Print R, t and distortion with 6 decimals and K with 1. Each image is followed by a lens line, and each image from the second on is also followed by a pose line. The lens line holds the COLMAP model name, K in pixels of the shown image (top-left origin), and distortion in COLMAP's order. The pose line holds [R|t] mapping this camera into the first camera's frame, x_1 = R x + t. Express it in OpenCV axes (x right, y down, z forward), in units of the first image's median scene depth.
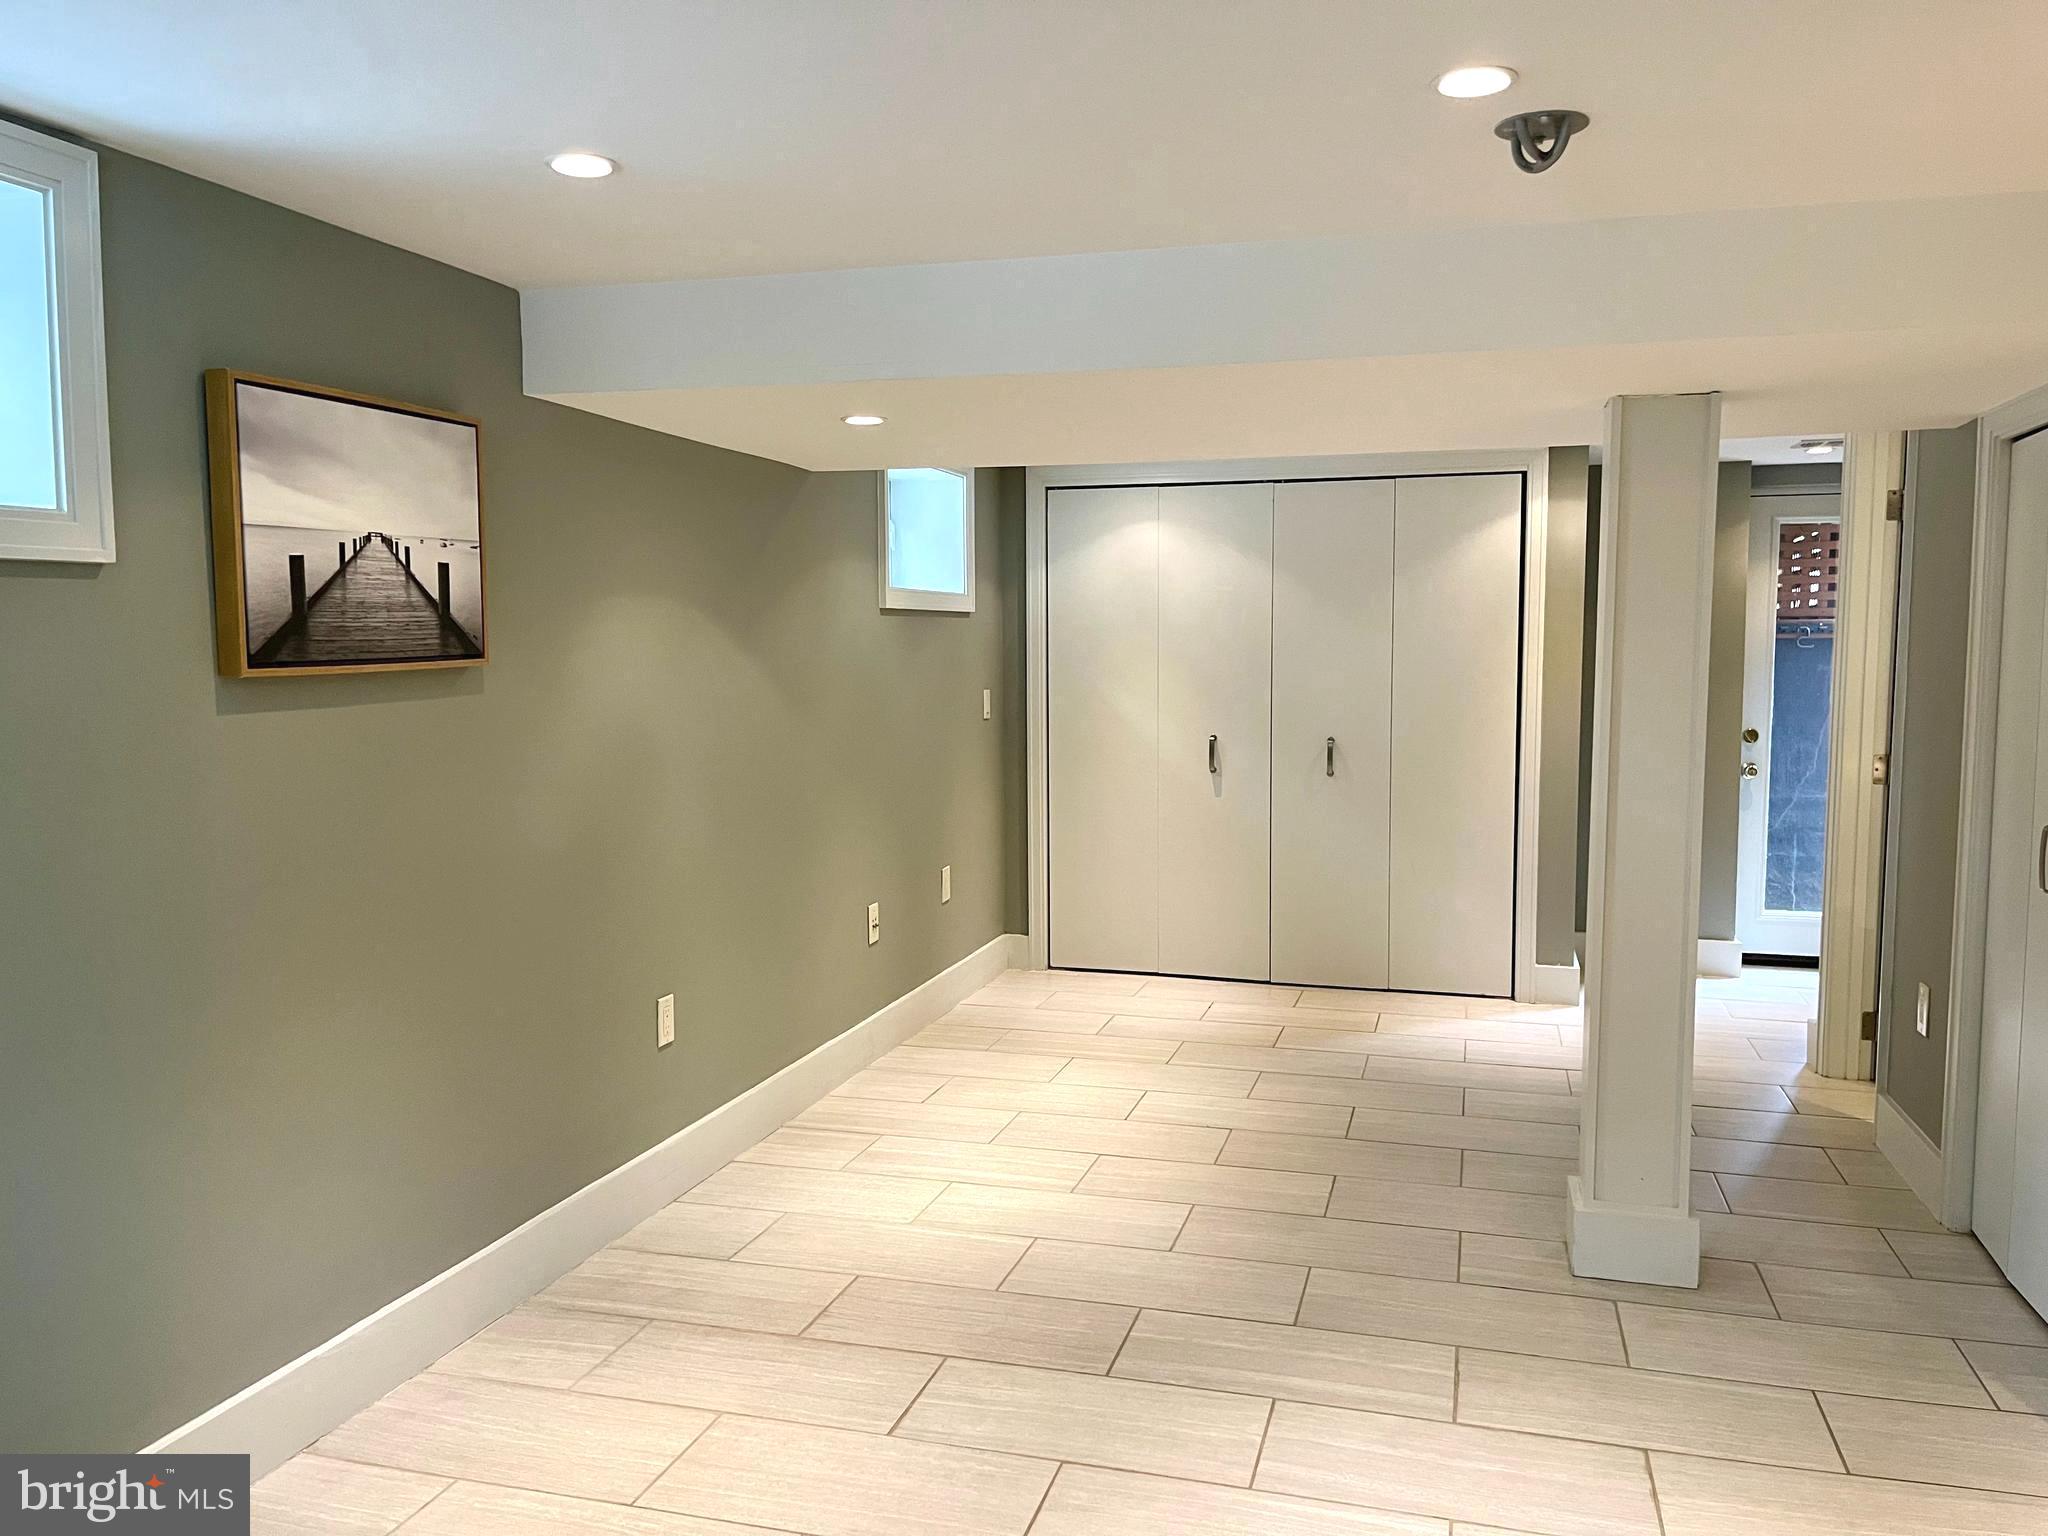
lens RADIAL K [[1547.6, 0, 1033.8], [0, 1547.6, 777.8], [0, 0, 1]] dist [0.058638, -0.067035]
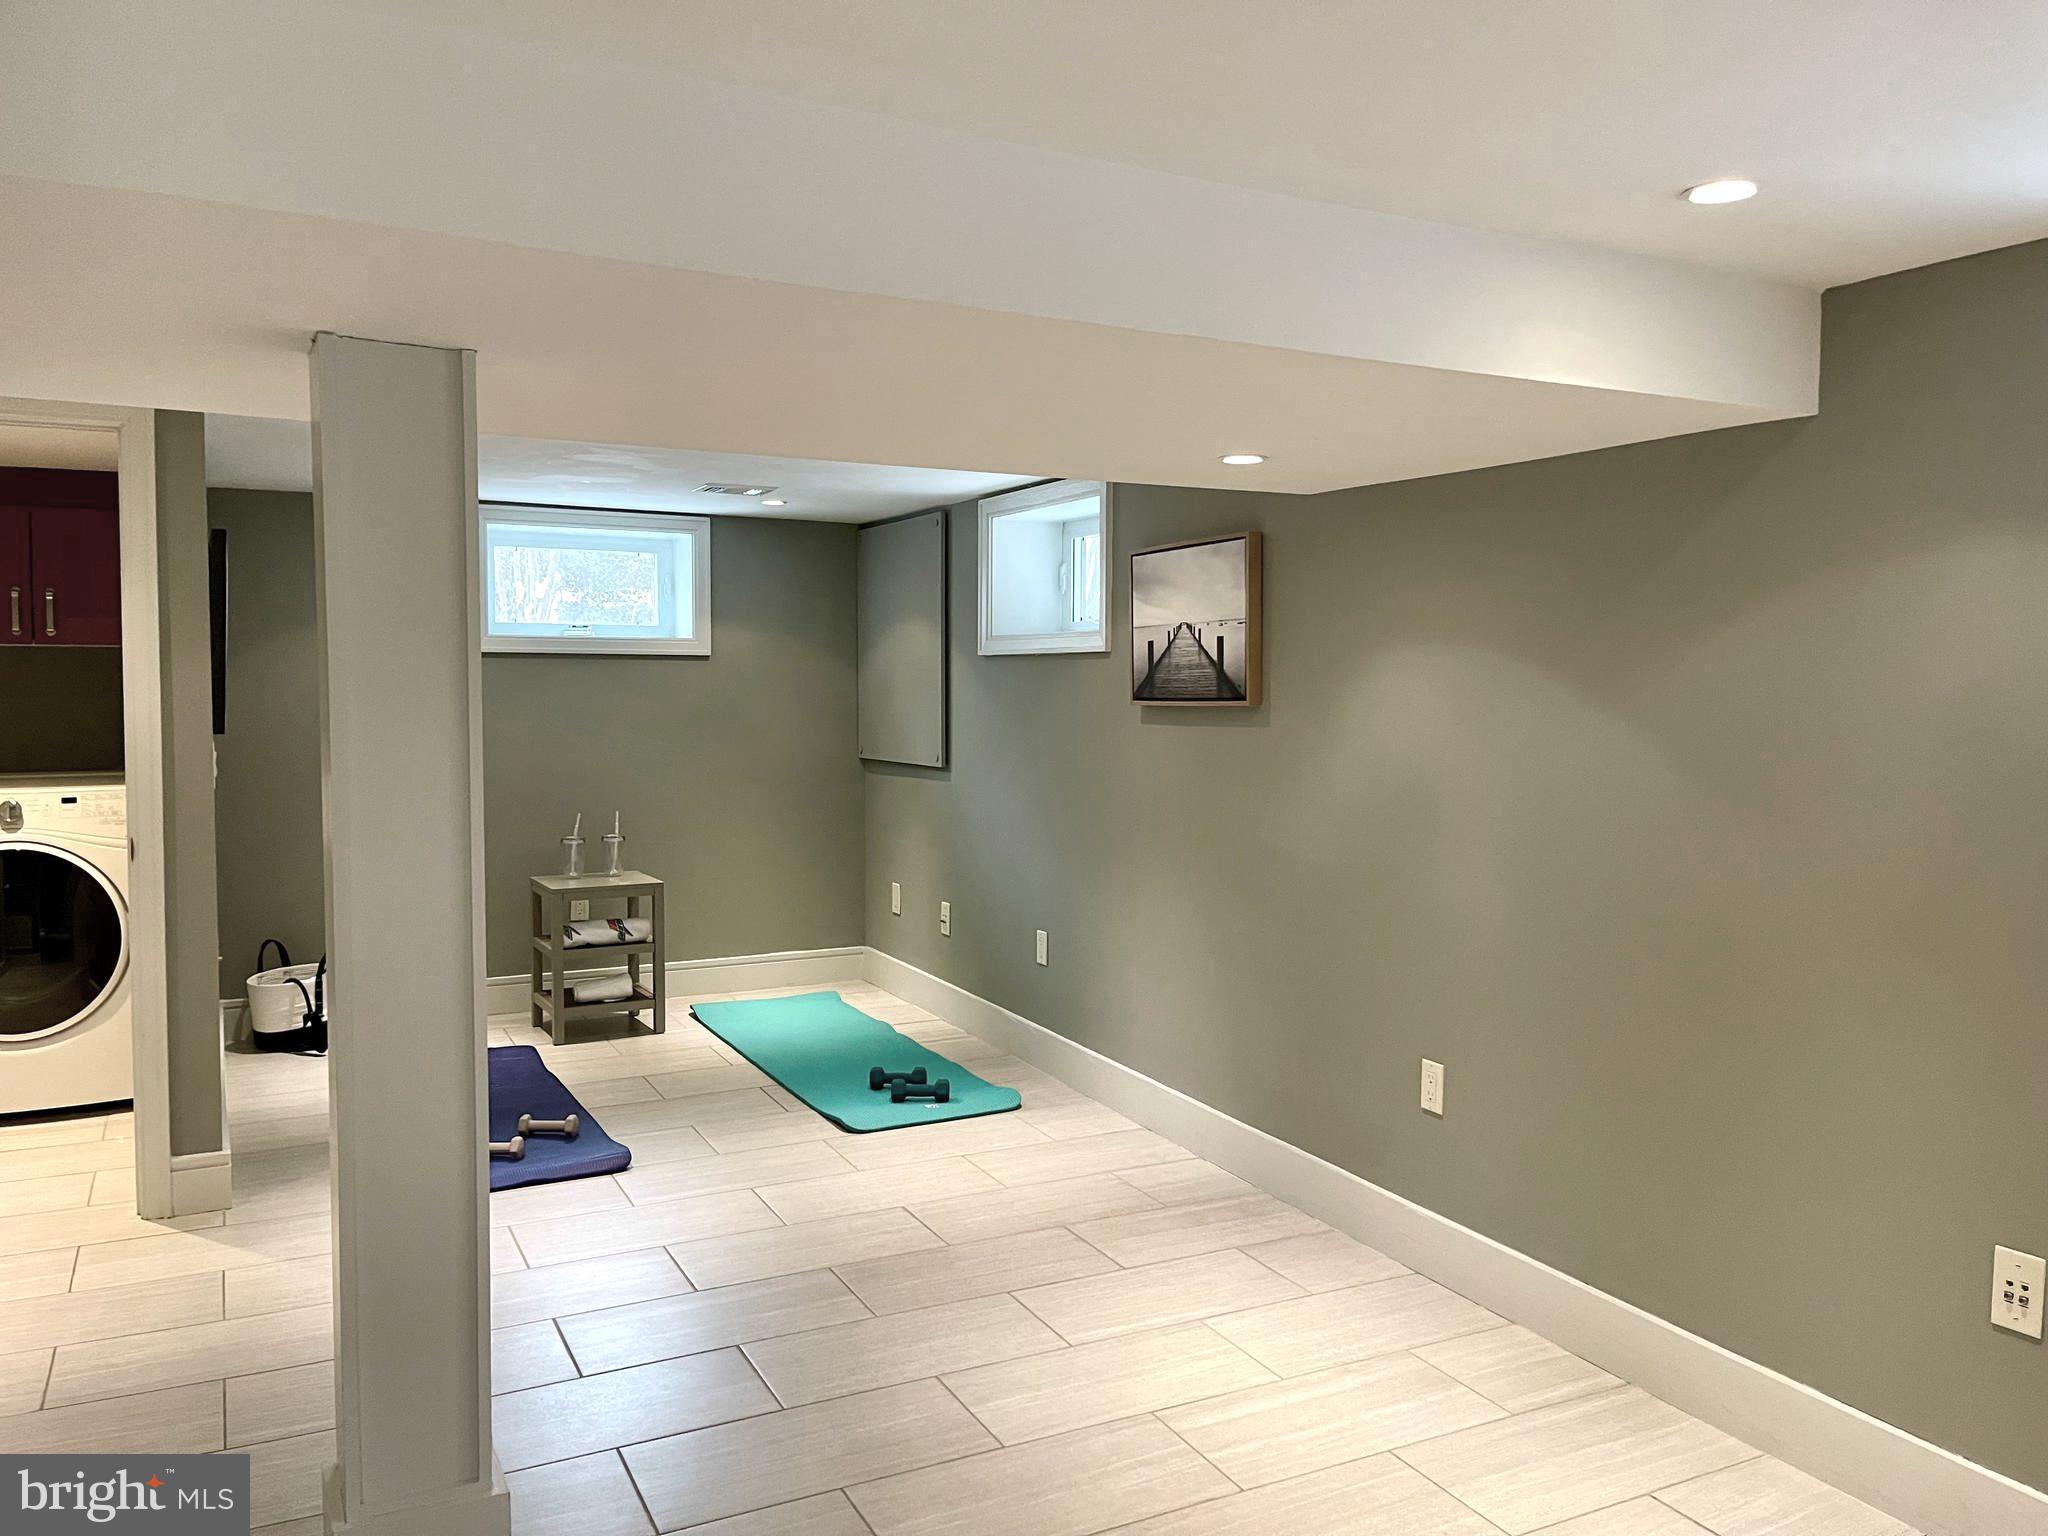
lens RADIAL K [[1547.6, 0, 1037.8], [0, 1547.6, 772.2], [0, 0, 1]] dist [0.058638, -0.067035]
pose [[-0.728089, 0.038017, -0.684428, 0.798376], [-0.067560, 0.989620, 0.126840, -0.191090], [0.682146, 0.138591, -0.717962, 2.027694]]
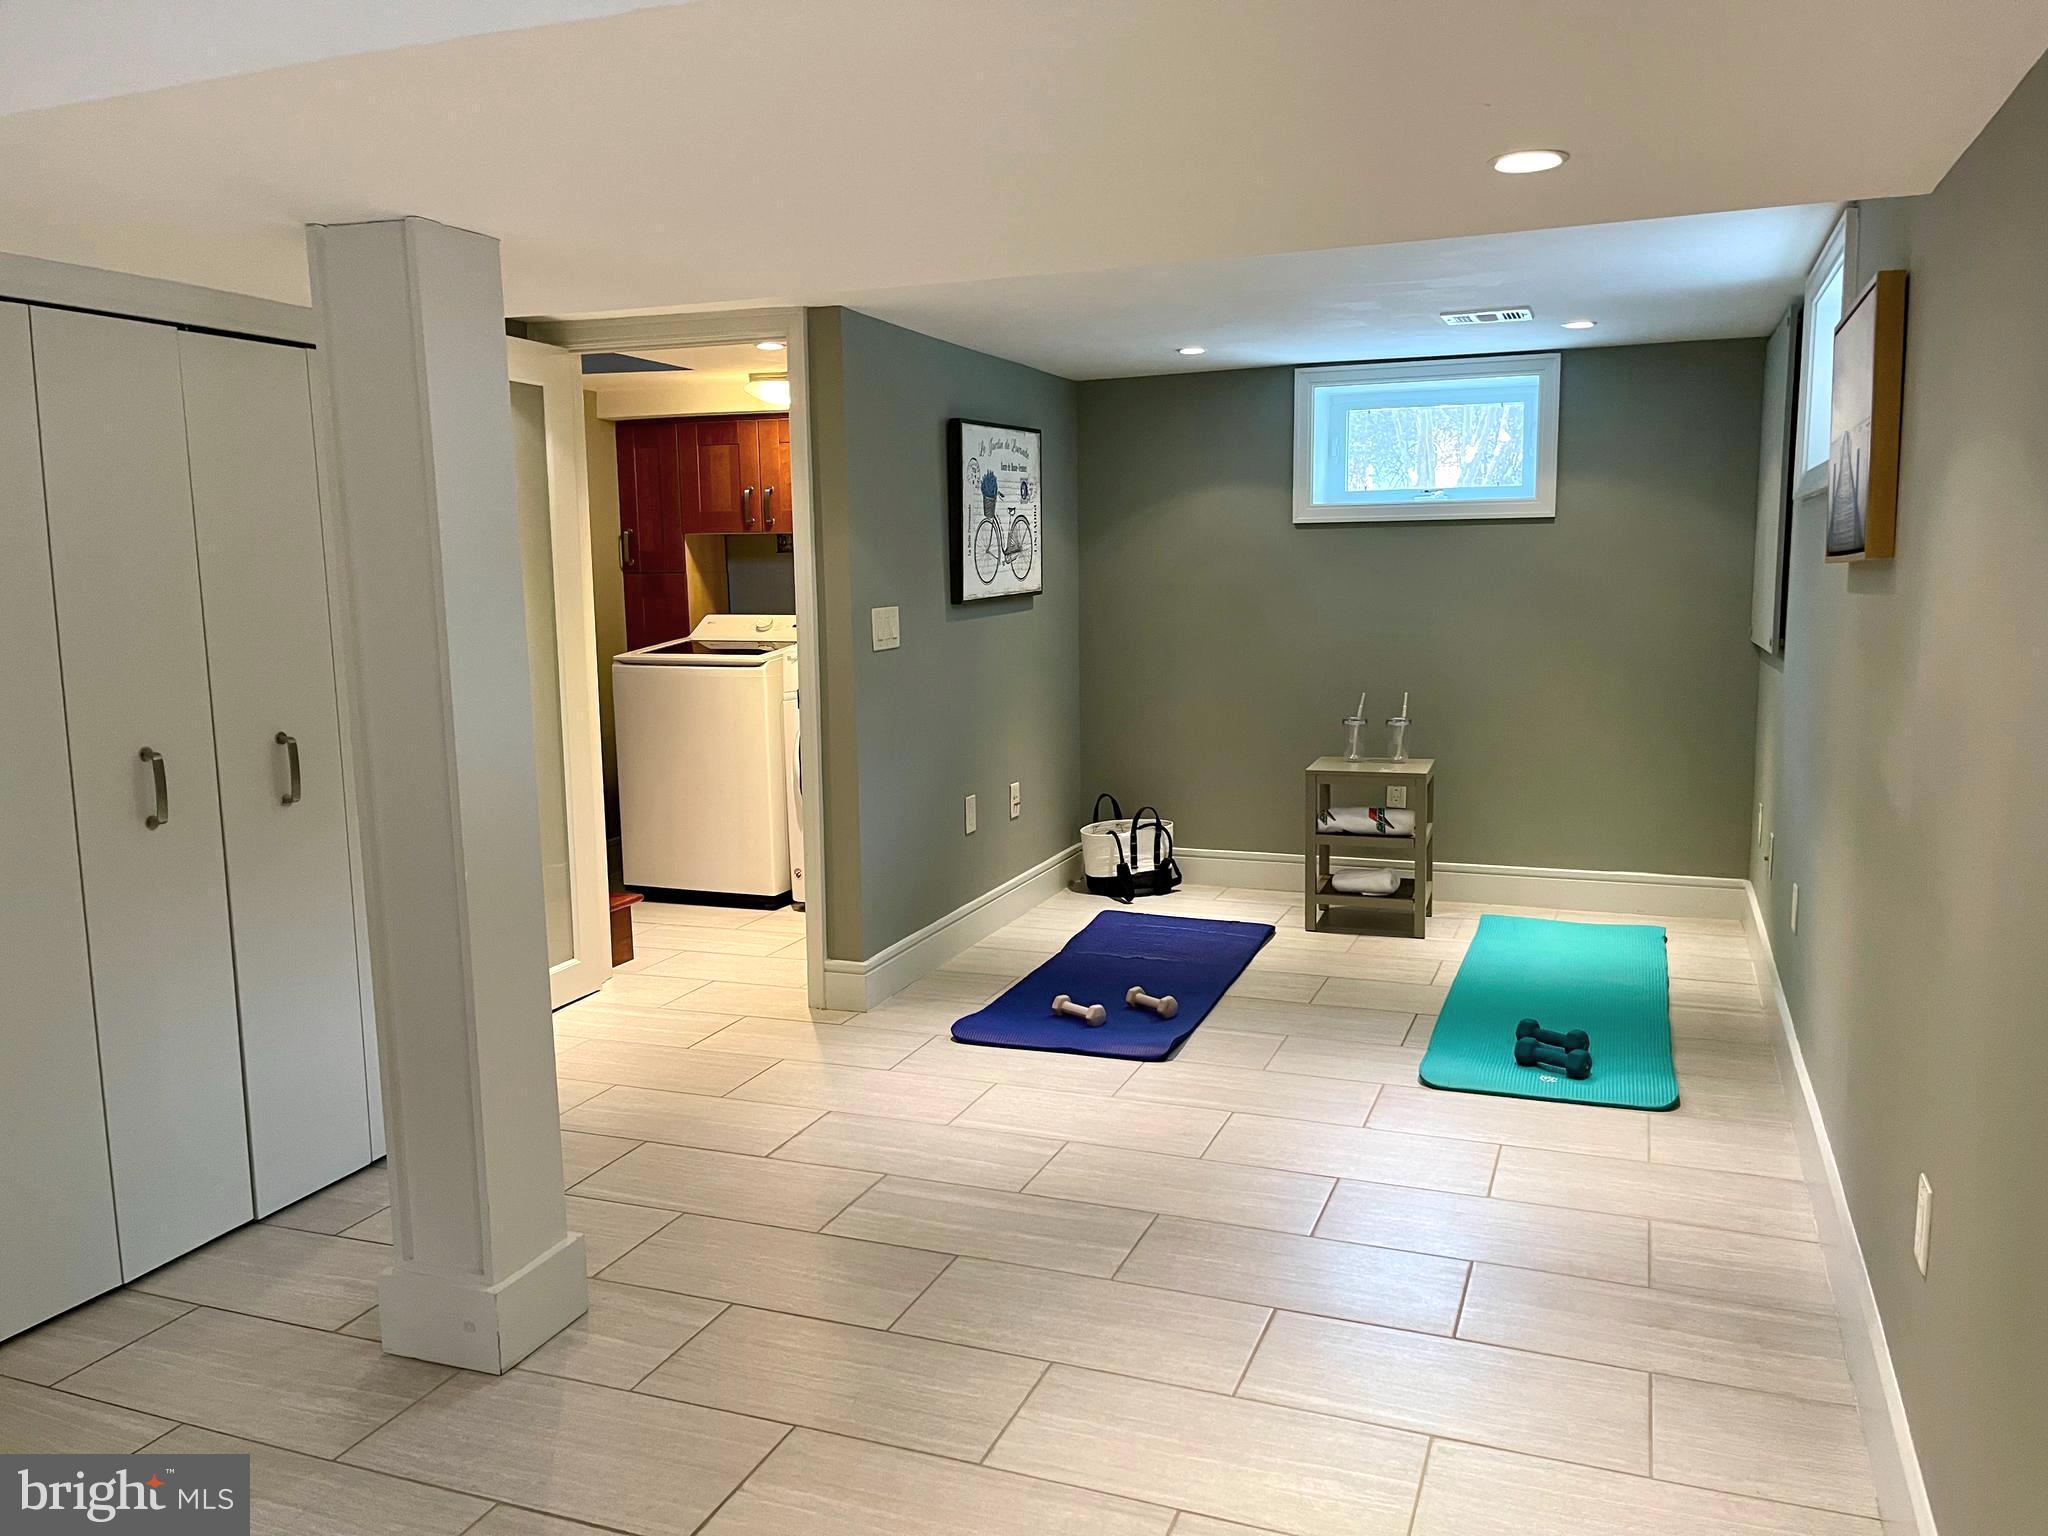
lens RADIAL K [[1547.6, 0, 1040.6], [0, 1547.6, 770.0], [0, 0, 1]] dist [0.058638, -0.067035]
pose [[-0.995944, -0.000211, 0.089975, 0.032159], [0.019648, 0.975352, 0.219777, -0.172082], [-0.087803, 0.220654, -0.971392, 2.071869]]
